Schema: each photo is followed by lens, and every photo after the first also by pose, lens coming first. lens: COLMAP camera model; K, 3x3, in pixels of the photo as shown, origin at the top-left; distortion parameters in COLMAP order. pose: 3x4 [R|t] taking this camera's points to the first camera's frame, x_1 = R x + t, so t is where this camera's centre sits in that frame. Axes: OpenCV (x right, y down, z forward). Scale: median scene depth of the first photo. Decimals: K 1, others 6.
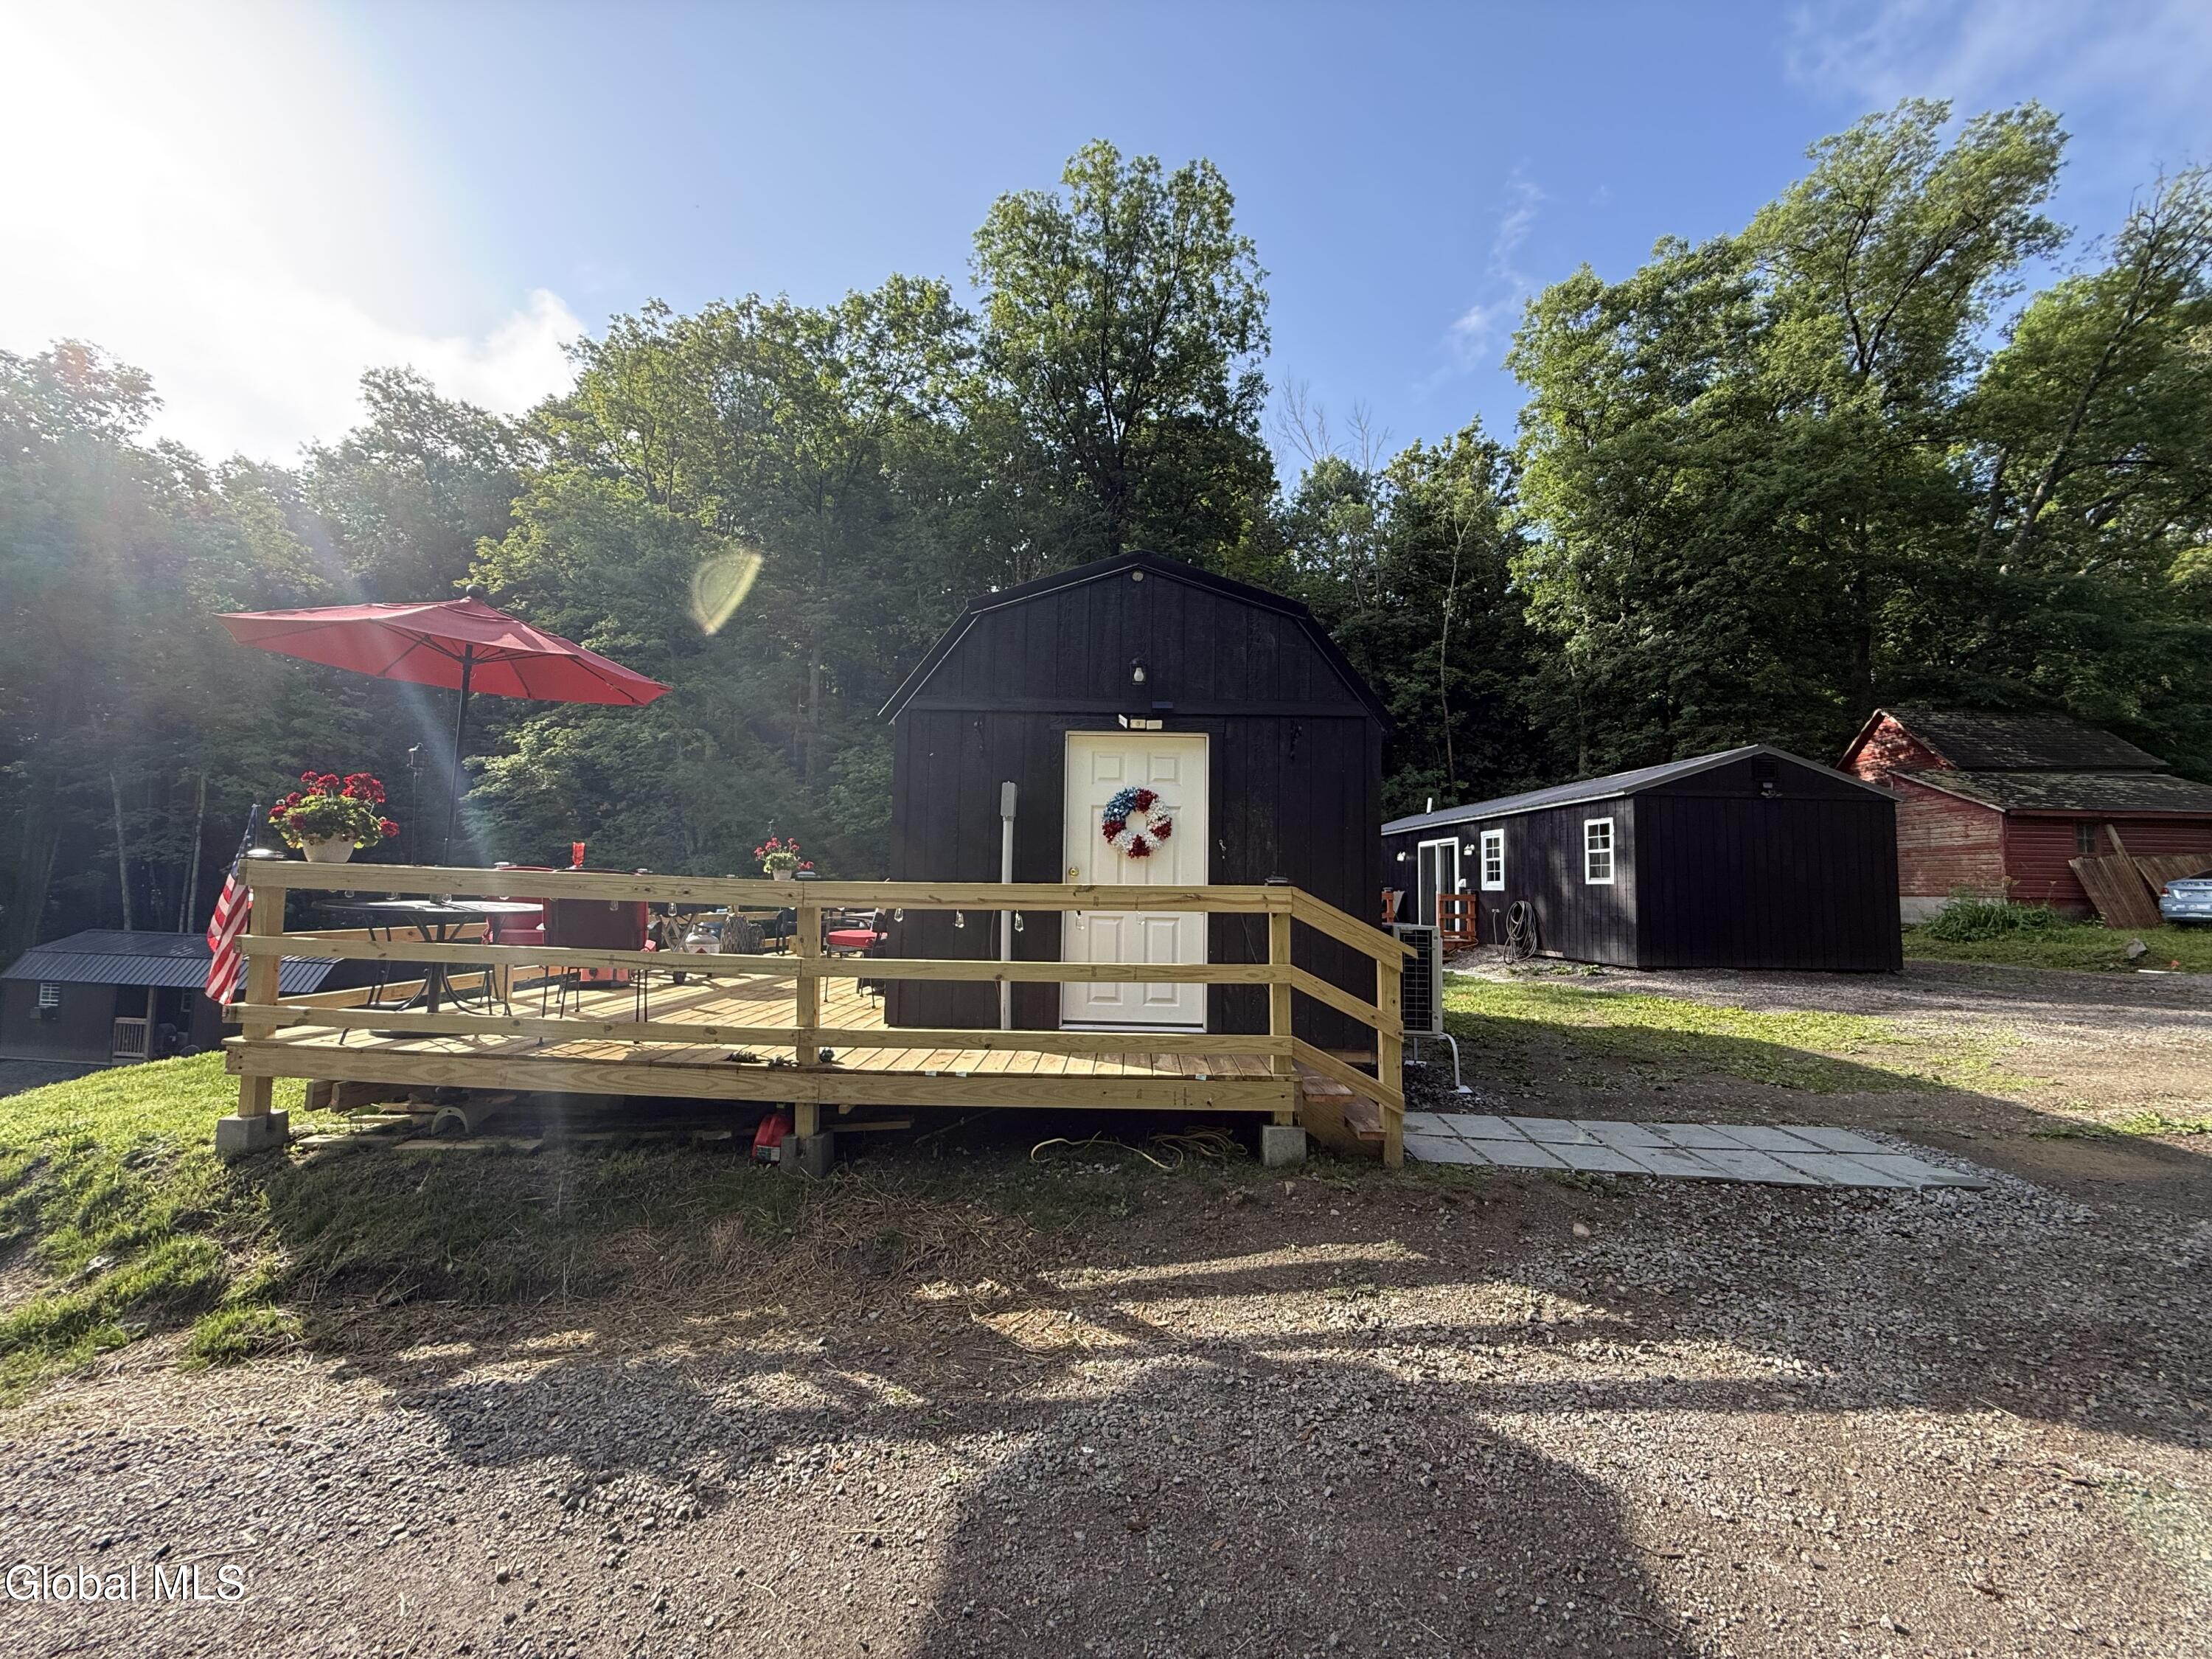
lens RADIAL K [[878.6, 0, 1100.6], [0, 878.6, 825.8], [0, 0, 1]] dist [-0.000918, -0.000020]
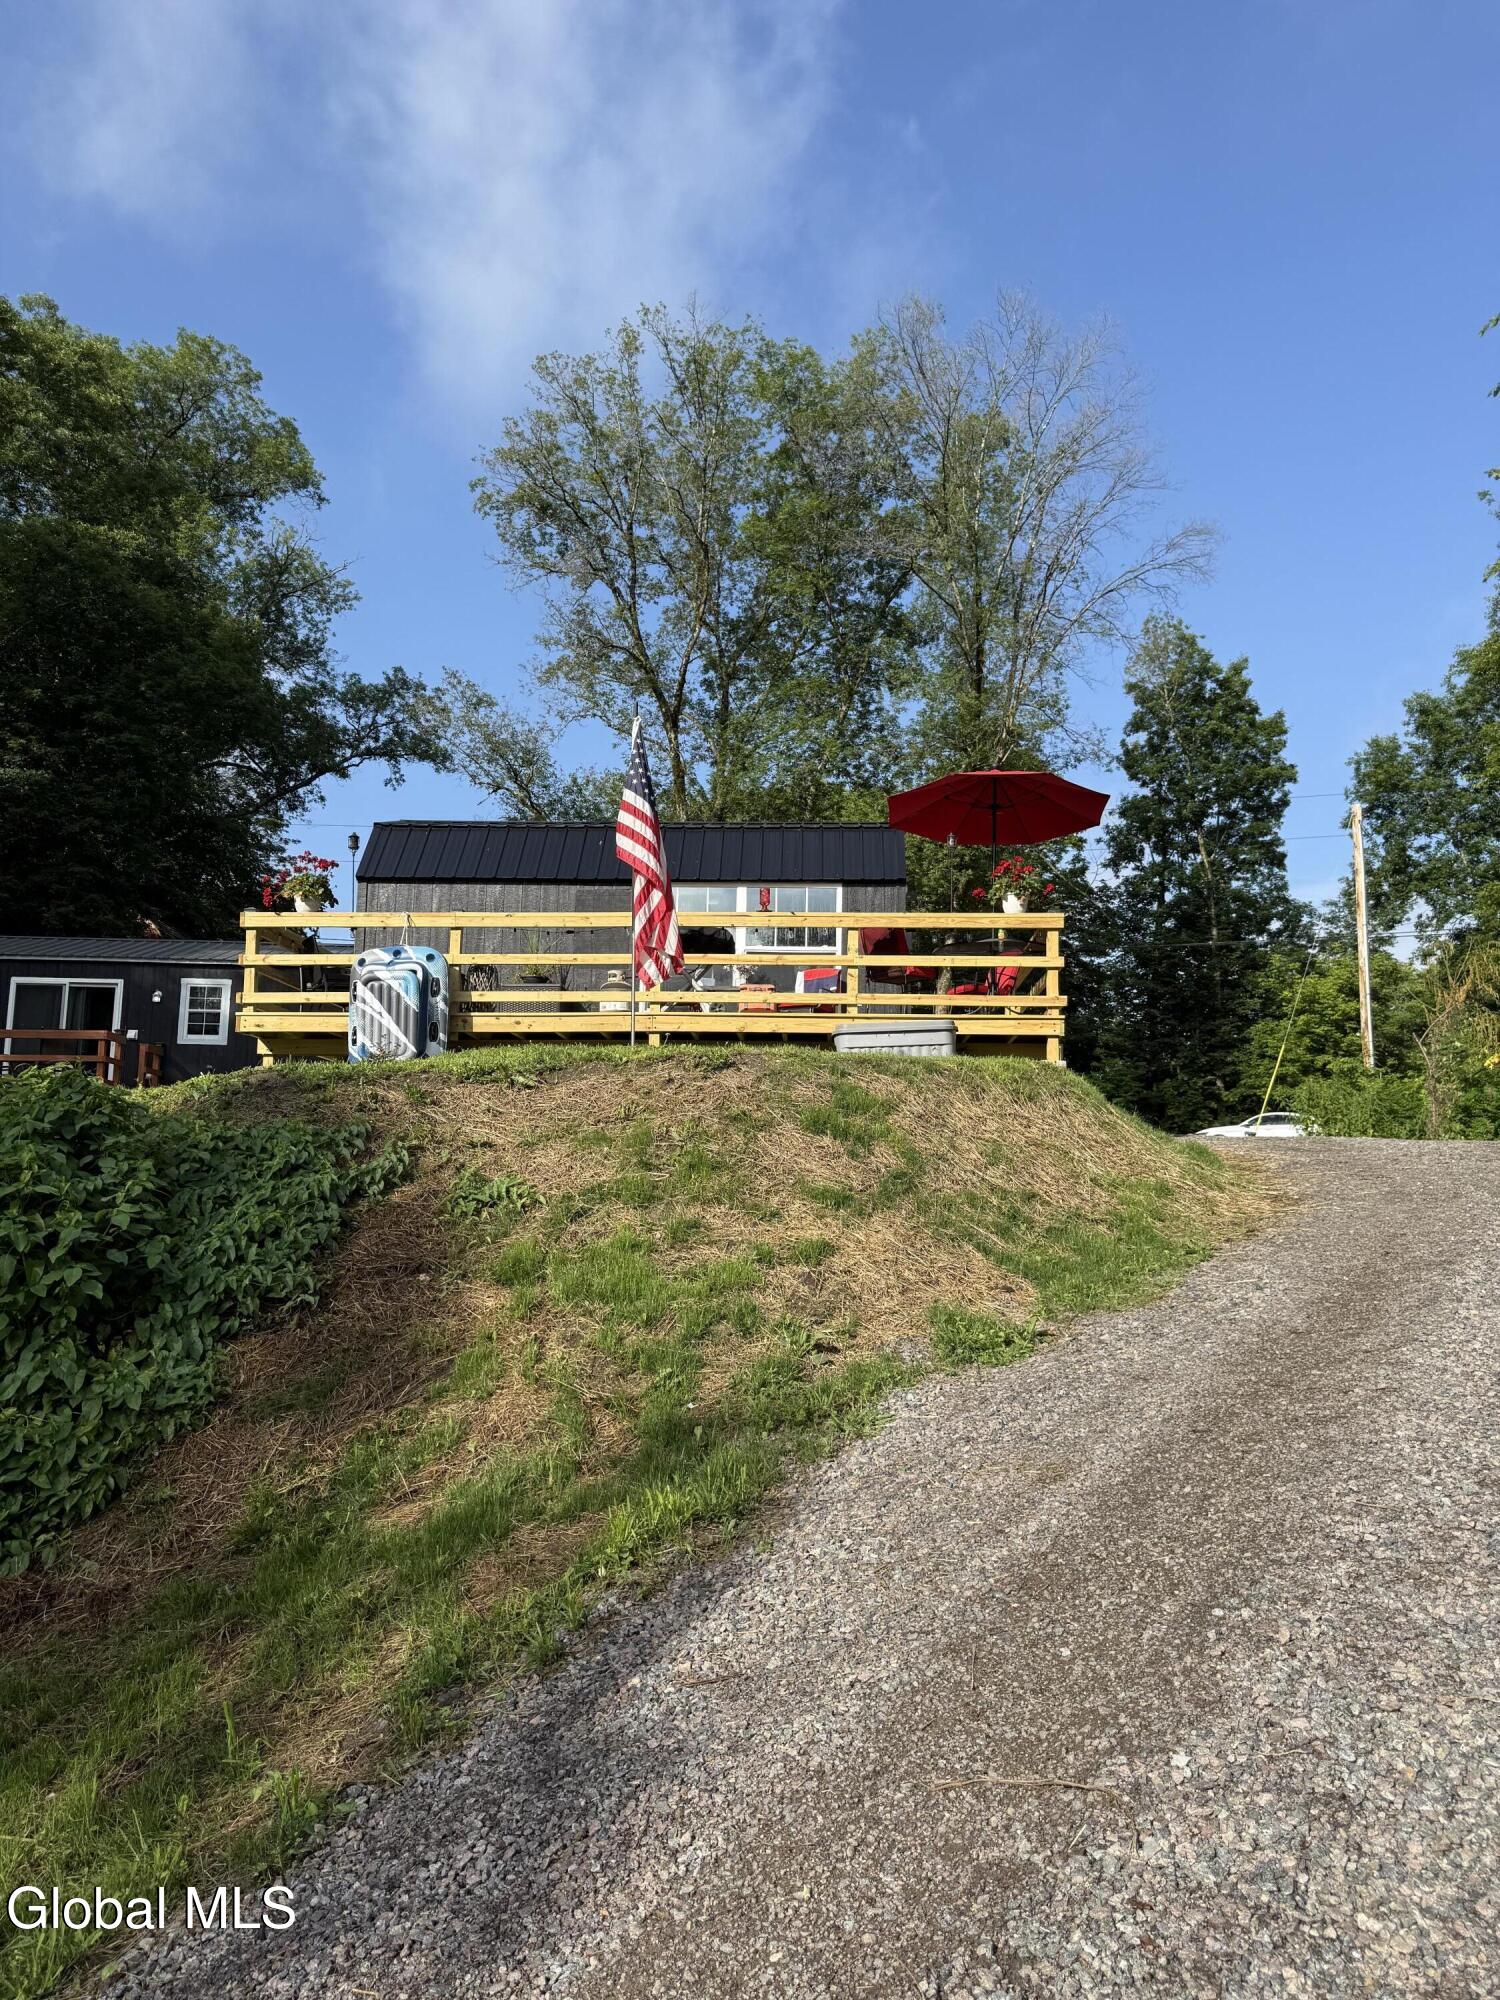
lens RADIAL K [[1425.2, 0, 736.5], [0, 1425.2, 1020.1], [0, 0, 1]] dist [0.043139, -0.043610]
pose [[0.027595, 0.119709, 0.992426, -0.962016], [-0.093151, 0.988791, -0.116680, 0.163471], [-0.995270, -0.089226, 0.038436, 0.390673]]
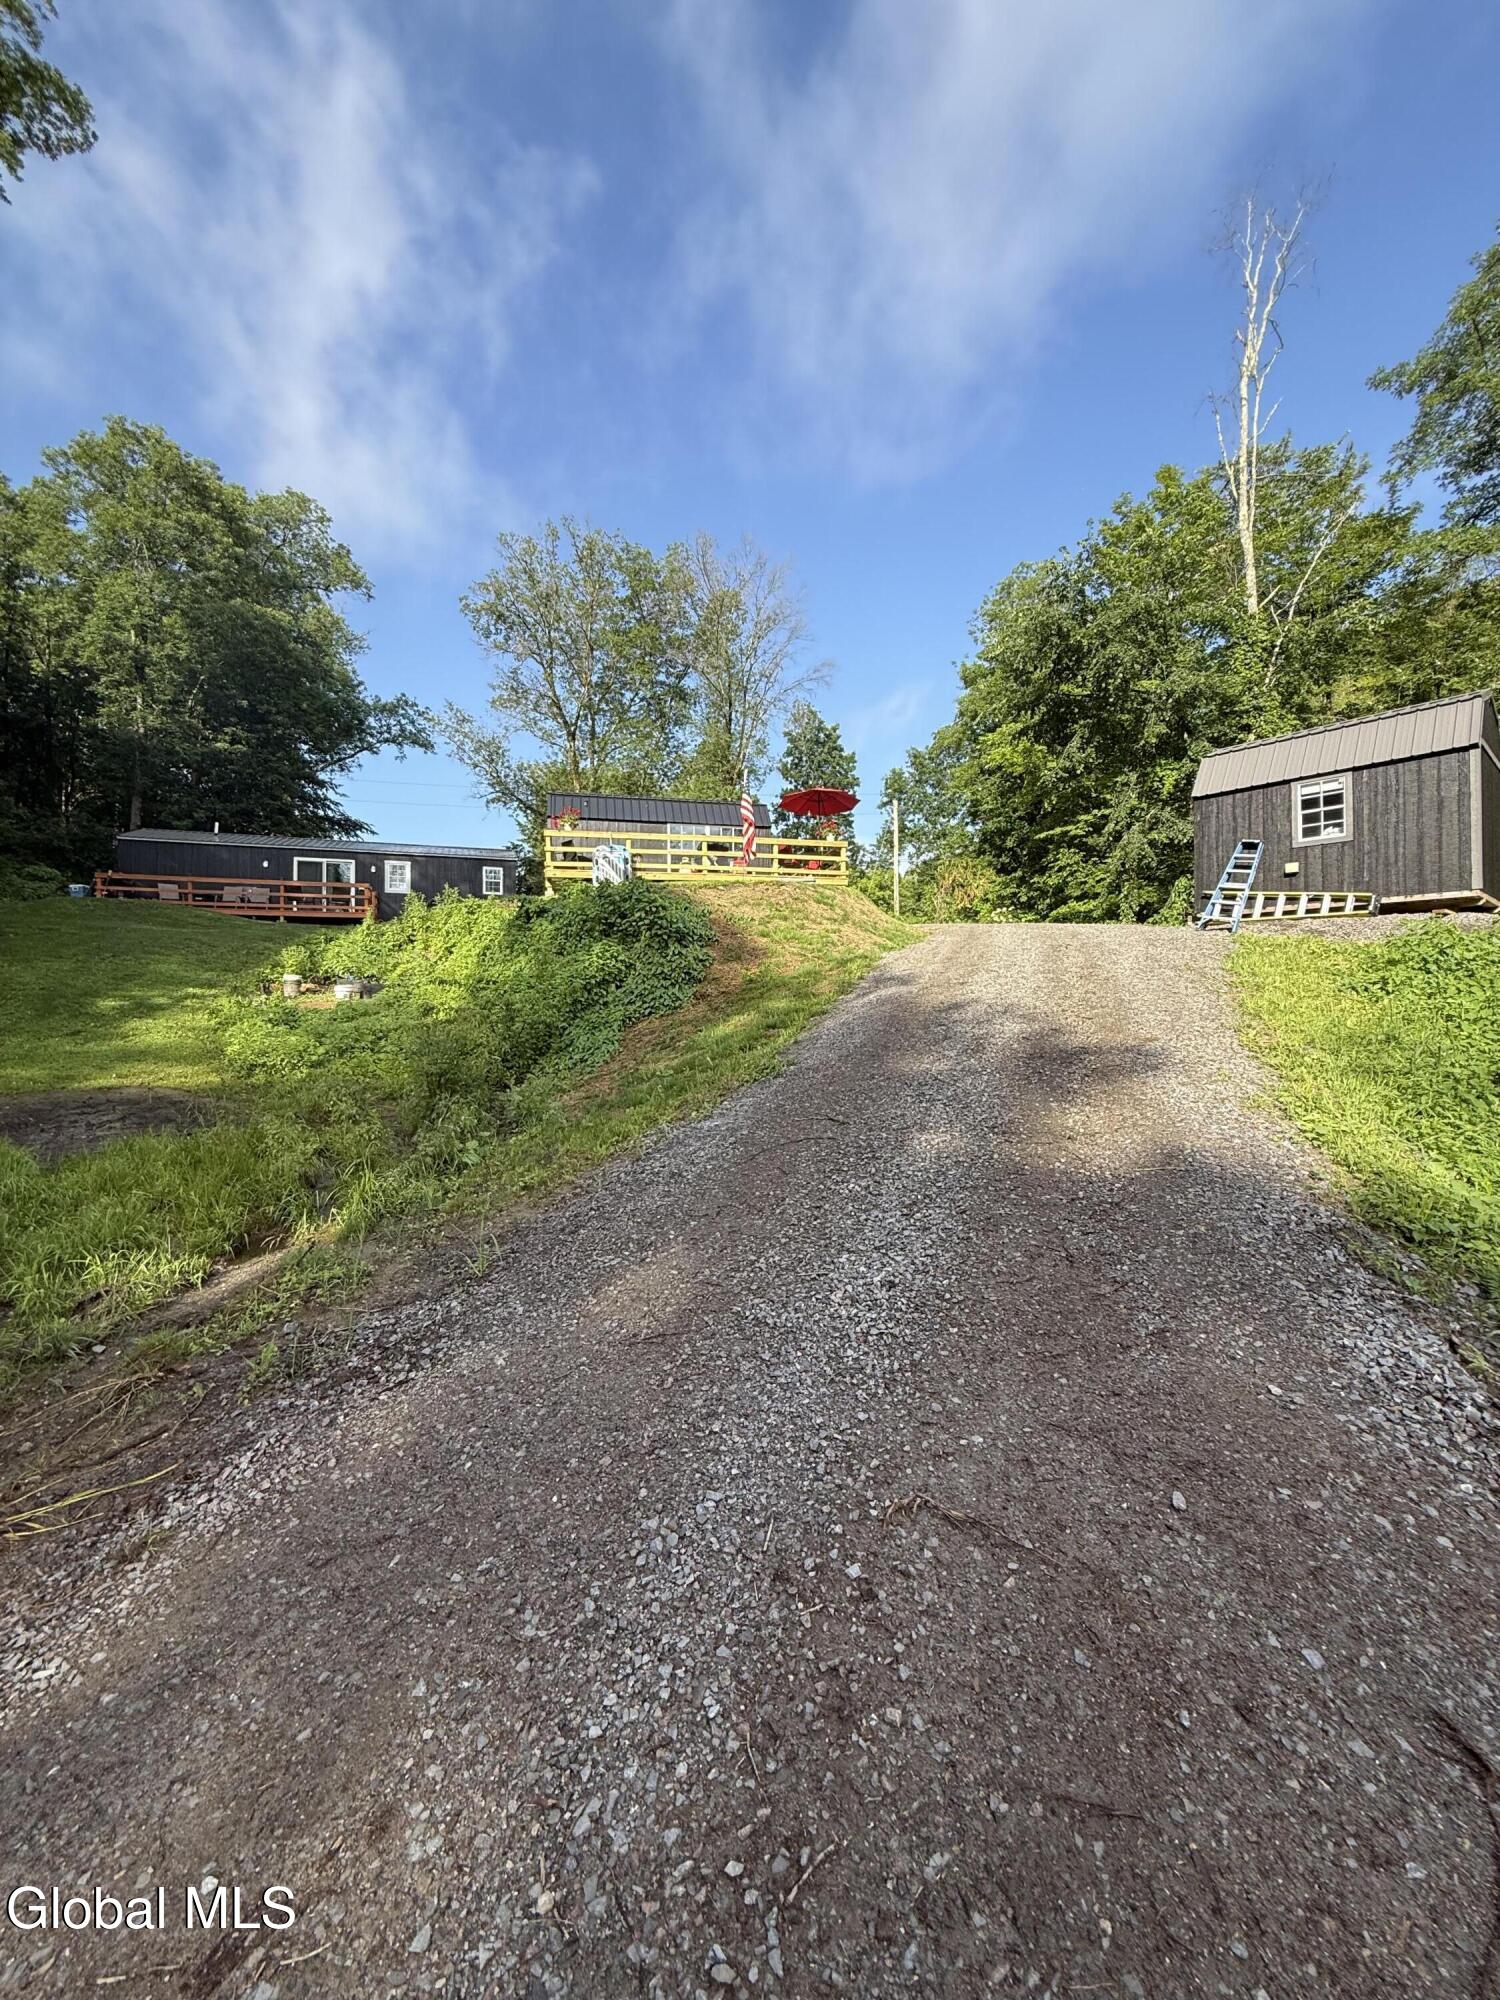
lens RADIAL K [[805.7, 0, 757.1], [0, 805.7, 1000.1], [0, 0, 1]] dist [-0.000540, 0.000055]
pose [[-0.257606, 0.006542, 0.966228, -1.337693], [-0.069785, 0.997240, -0.025358, 0.278227], [-0.963727, -0.073960, -0.256439, 0.669198]]
